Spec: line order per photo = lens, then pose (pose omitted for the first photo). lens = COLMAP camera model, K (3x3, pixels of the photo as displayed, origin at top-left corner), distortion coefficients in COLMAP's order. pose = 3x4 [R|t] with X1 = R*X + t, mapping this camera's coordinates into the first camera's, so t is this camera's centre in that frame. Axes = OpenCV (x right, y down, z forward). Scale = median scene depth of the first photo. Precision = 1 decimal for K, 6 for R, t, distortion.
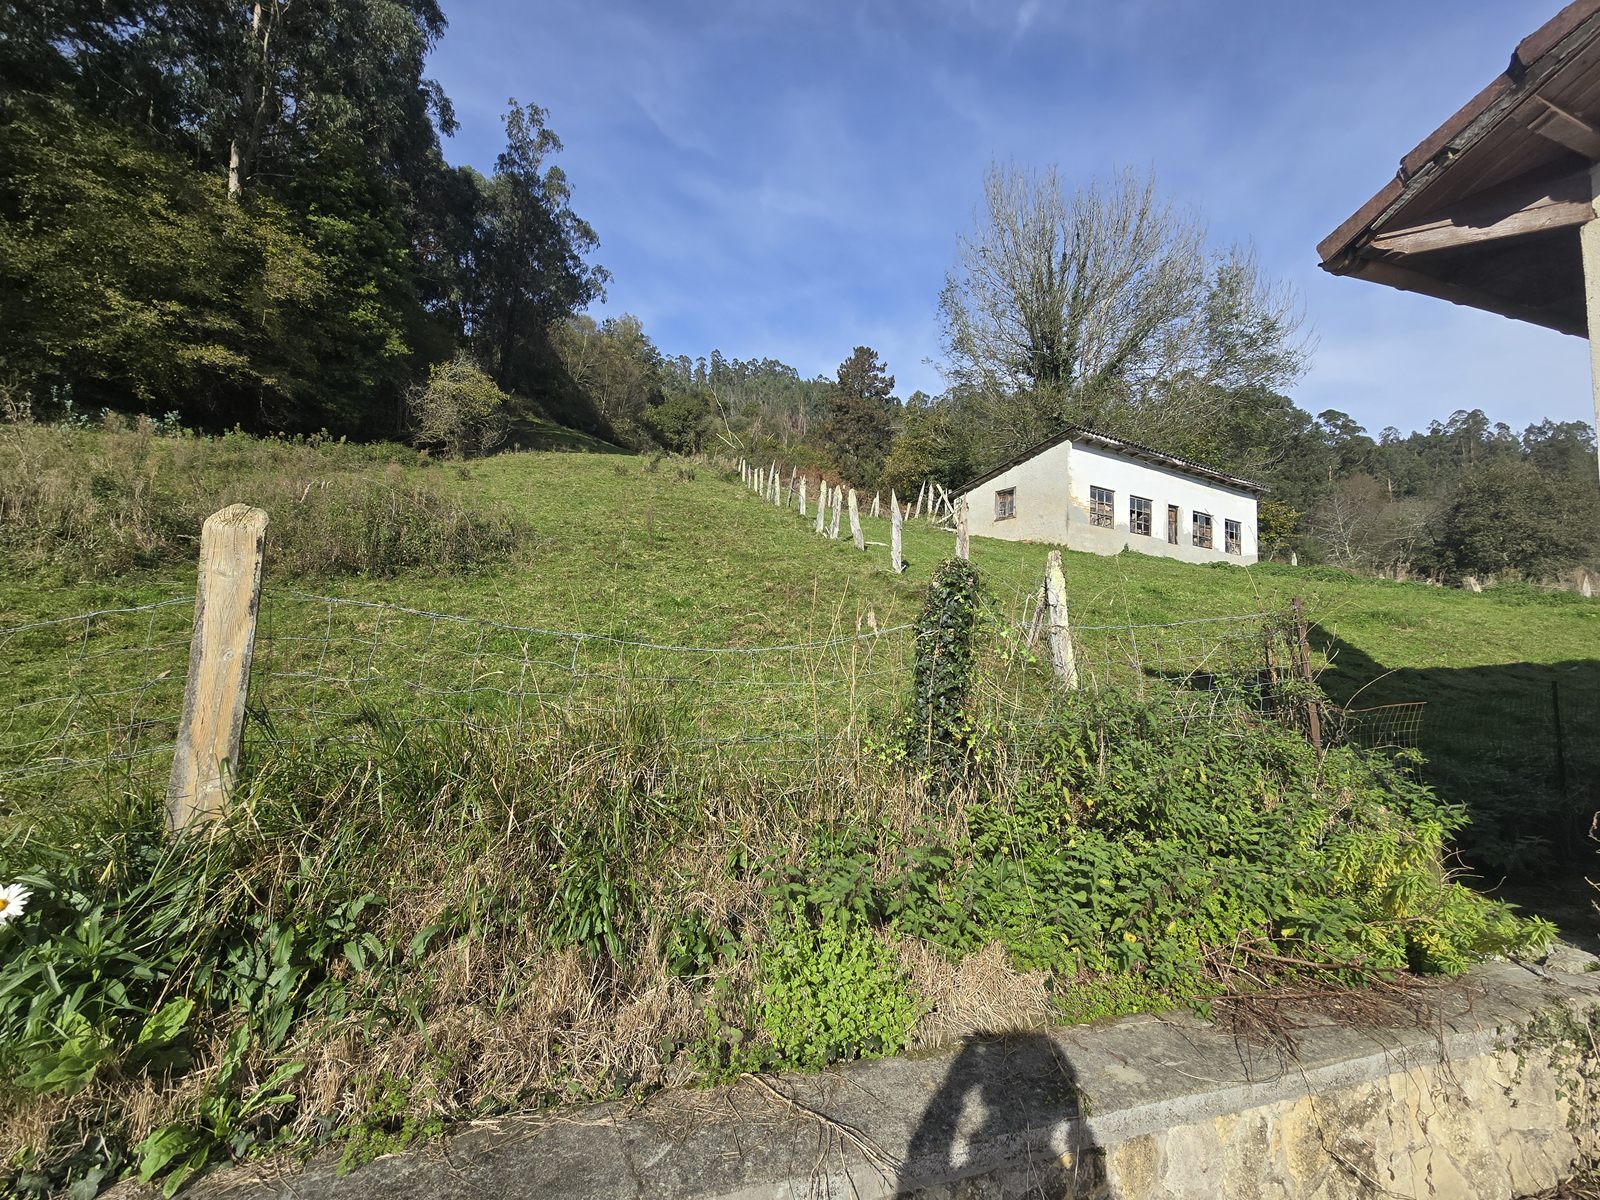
lens RADIAL K [[657.3, 0, 794.0], [0, 657.3, 594.5], [0, 0, 1]] dist [-0.010082, 0.003966]
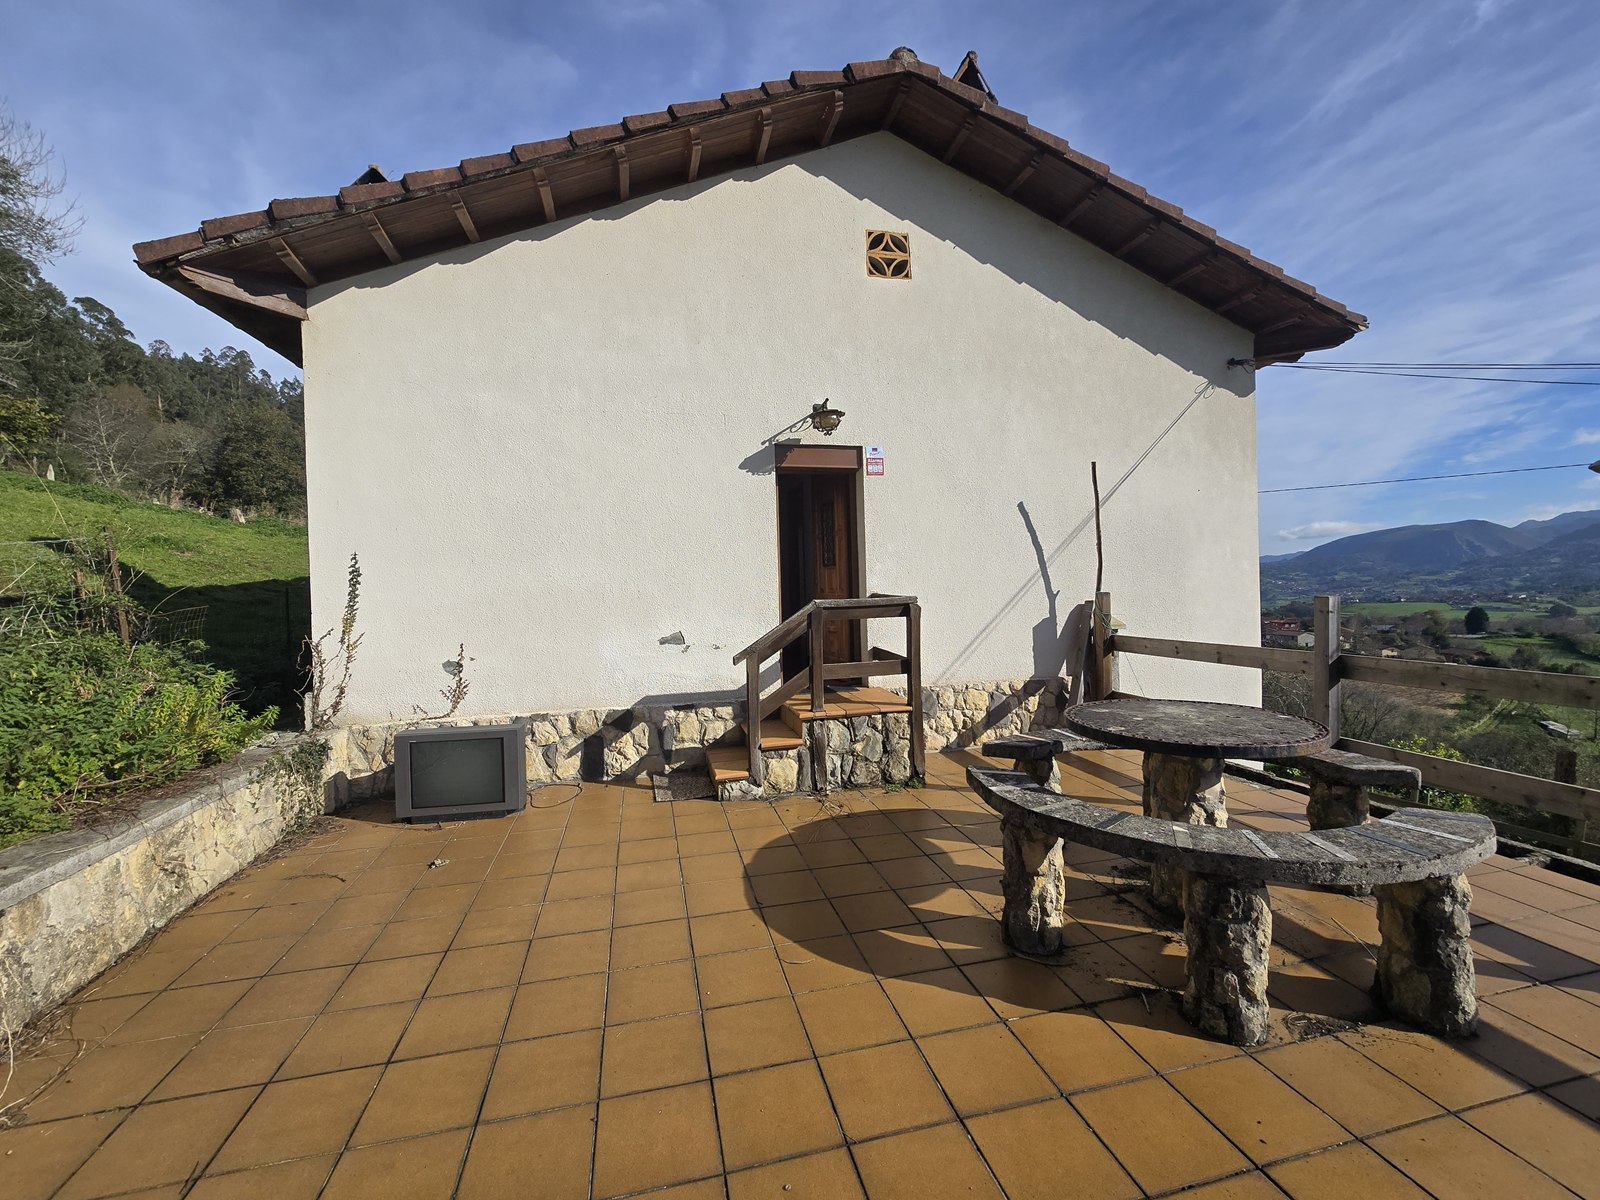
lens RADIAL K [[657.3, 0, 794.0], [0, 657.3, 594.5], [0, 0, 1]] dist [-0.010082, 0.003966]
pose [[0.062284, -0.050333, 0.996789, -0.390298], [-0.064154, 0.996460, 0.054325, -0.016170], [-0.995994, -0.067331, 0.058835, -0.367772]]
